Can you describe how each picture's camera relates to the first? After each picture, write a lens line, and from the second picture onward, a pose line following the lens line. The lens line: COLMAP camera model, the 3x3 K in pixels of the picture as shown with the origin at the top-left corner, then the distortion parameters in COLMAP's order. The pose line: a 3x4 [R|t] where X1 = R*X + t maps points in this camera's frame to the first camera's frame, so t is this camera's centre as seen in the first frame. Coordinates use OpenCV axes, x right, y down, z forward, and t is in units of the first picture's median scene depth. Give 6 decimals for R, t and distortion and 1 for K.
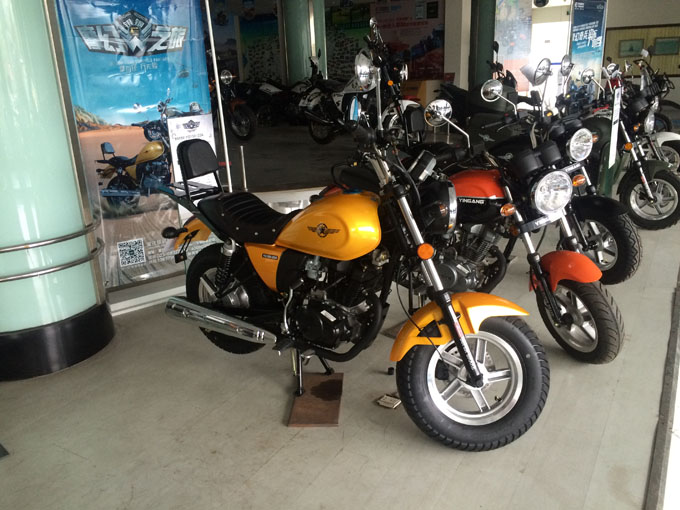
lens RADIAL K [[708.8, 0, 340.0], [0, 708.8, 255.0], [0, 0, 1]] dist [0.143411, -0.249424]
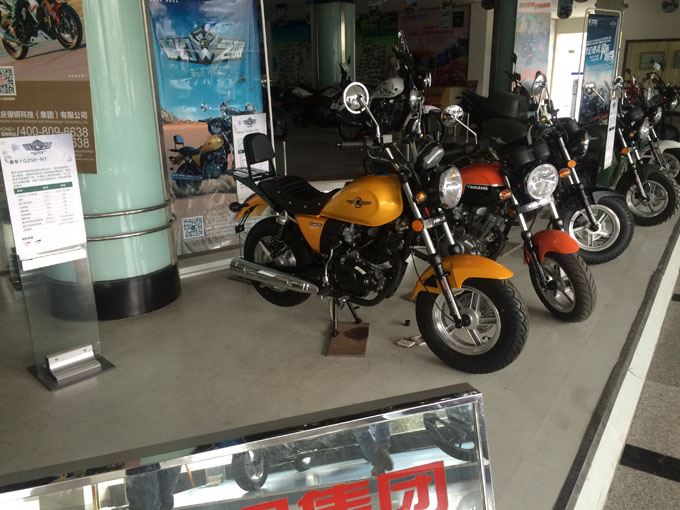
lens RADIAL K [[708.8, 0, 340.0], [0, 708.8, 255.0], [0, 0, 1]] dist [0.143411, -0.249424]
pose [[0.999177, 0.029047, -0.028323, -0.013737], [-0.029212, 0.999559, -0.005429, 0.051459], [0.028152, 0.006252, 0.999584, -0.227006]]
